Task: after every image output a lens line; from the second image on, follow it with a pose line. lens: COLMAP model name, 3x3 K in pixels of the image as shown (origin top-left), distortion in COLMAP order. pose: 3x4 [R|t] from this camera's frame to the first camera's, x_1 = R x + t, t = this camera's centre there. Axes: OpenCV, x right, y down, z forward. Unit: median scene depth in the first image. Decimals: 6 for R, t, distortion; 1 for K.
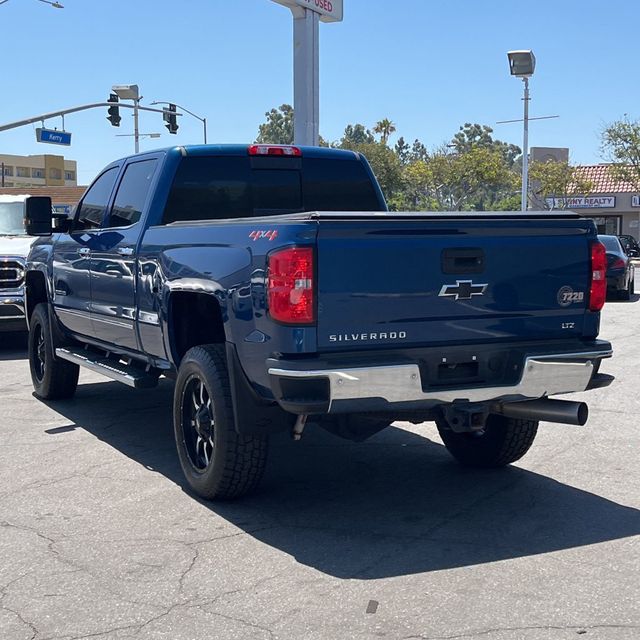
lens RADIAL K [[1105.0, 0, 314.2], [0, 1105.0, 321.4], [0, 0, 1]] dist [0.058554, 0.000000]
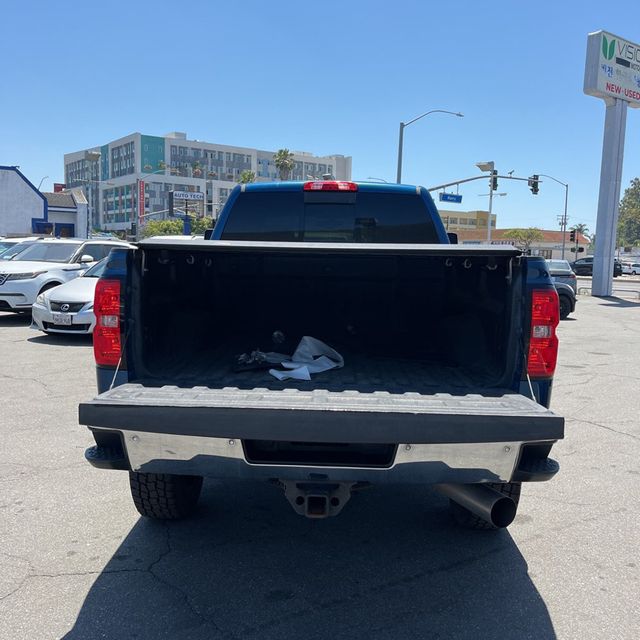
lens RADIAL K [[650.0, 0, 314.6], [0, 650.0, 320.4], [0, 0, 1]] dist [0.040743, 0.000000]
pose [[0.880844, 0.071423, -0.467987, 0.262166], [-0.063749, 0.997445, 0.032239, -0.042986], [0.469094, 0.001437, 0.883147, 0.433047]]
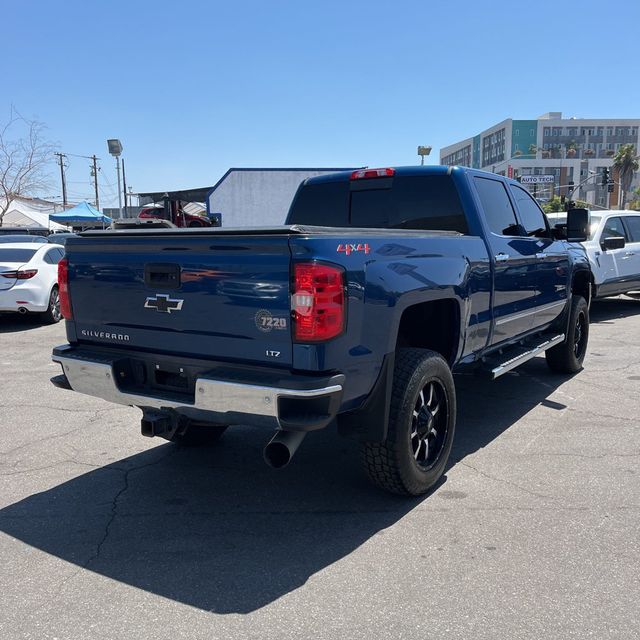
lens RADIAL K [[650.0, 0, 316.5], [0, 650.0, 323.7], [0, 0, 1]] dist [0.040743, 0.000000]
pose [[0.498129, 0.112668, -0.859752, 0.552625], [-0.065464, 0.993579, 0.092277, -0.056625], [0.864628, 0.010317, 0.502307, 0.610406]]
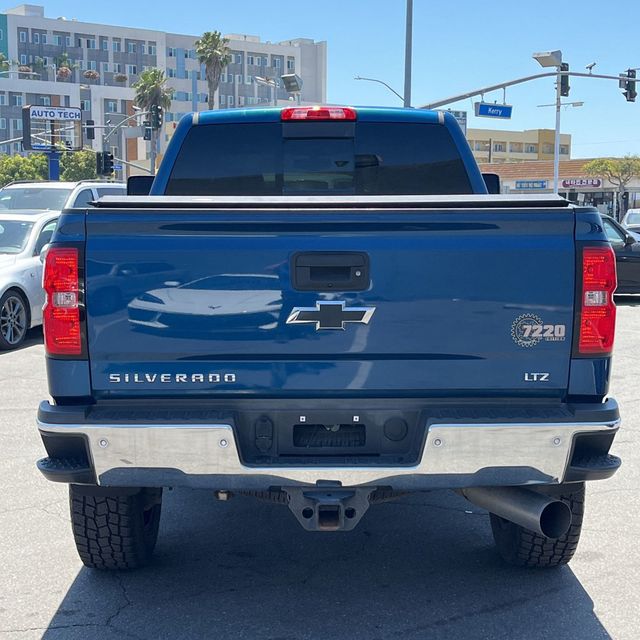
lens RADIAL K [[1105.0, 0, 311.6], [0, 1105.0, 316.4], [0, 0, 1]] dist [0.058554, 0.000000]
pose [[0.899324, 0.047097, -0.434738, 0.307139], [-0.039134, 0.998862, 0.027256, -0.033909], [0.435527, -0.007499, 0.900144, 0.302022]]
